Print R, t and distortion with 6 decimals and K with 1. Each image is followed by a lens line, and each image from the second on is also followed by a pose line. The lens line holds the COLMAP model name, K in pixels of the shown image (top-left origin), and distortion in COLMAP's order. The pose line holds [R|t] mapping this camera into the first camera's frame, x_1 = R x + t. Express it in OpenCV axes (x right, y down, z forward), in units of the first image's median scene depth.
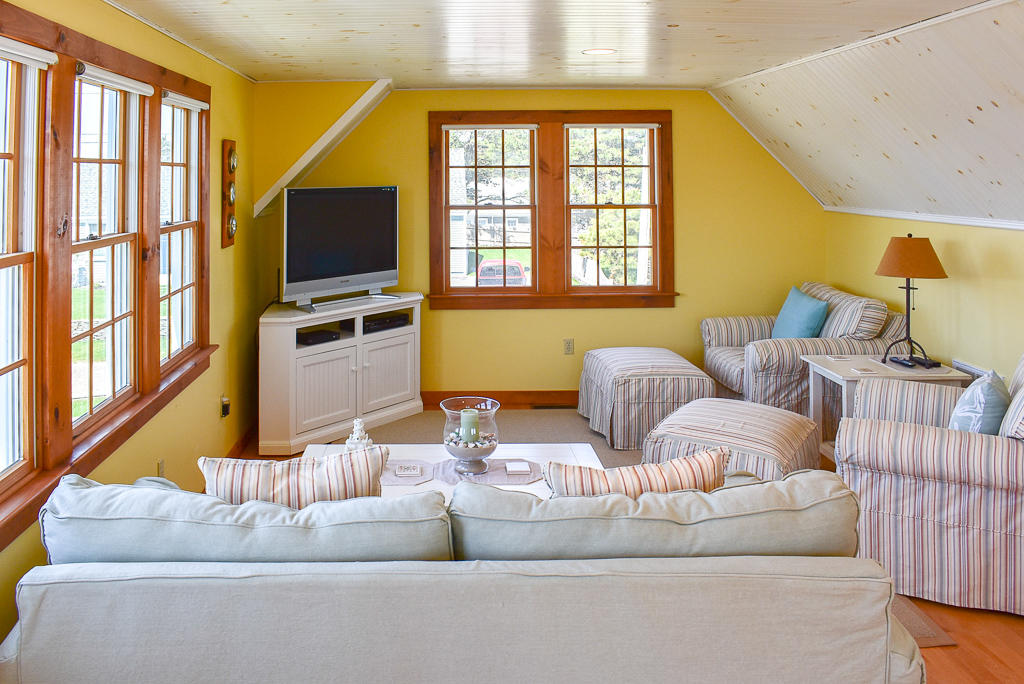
lens RADIAL K [[803.3, 0, 510.5], [0, 803.3, 334.5], [0, 0, 1]] dist [-0.094670, 0.017043]
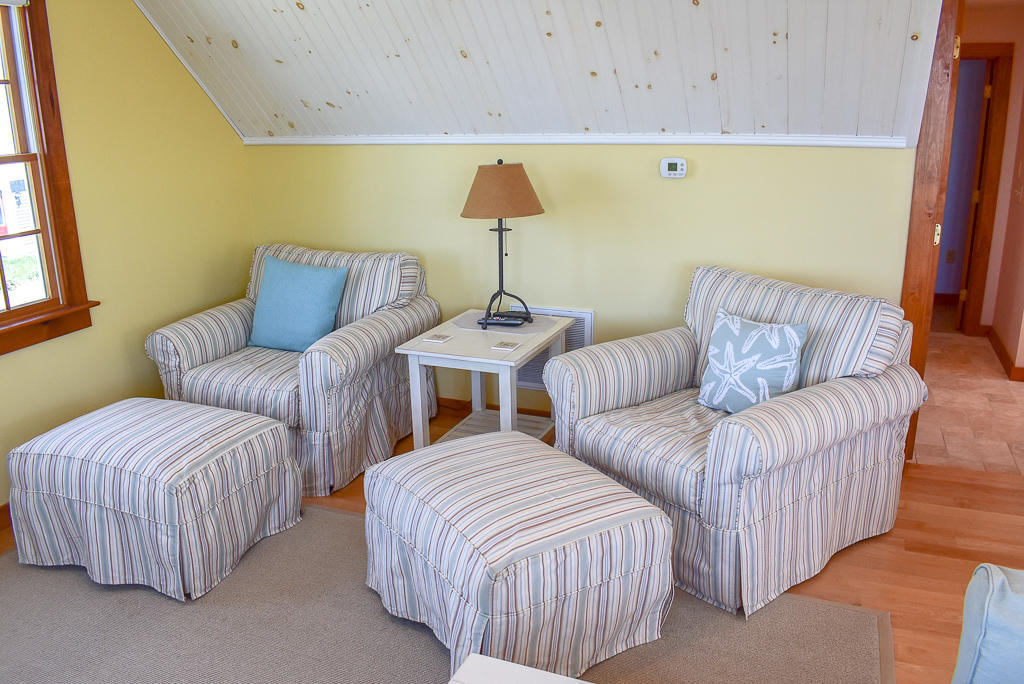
lens RADIAL K [[803.3, 0, 512.5], [0, 803.3, 350.5], [0, 0, 1]] dist [-0.094670, 0.017043]
pose [[0.466040, -0.268340, 0.843090, -0.176605], [0.186957, 0.961249, 0.202603, -0.091986], [-0.864786, 0.063201, 0.498148, 0.530156]]
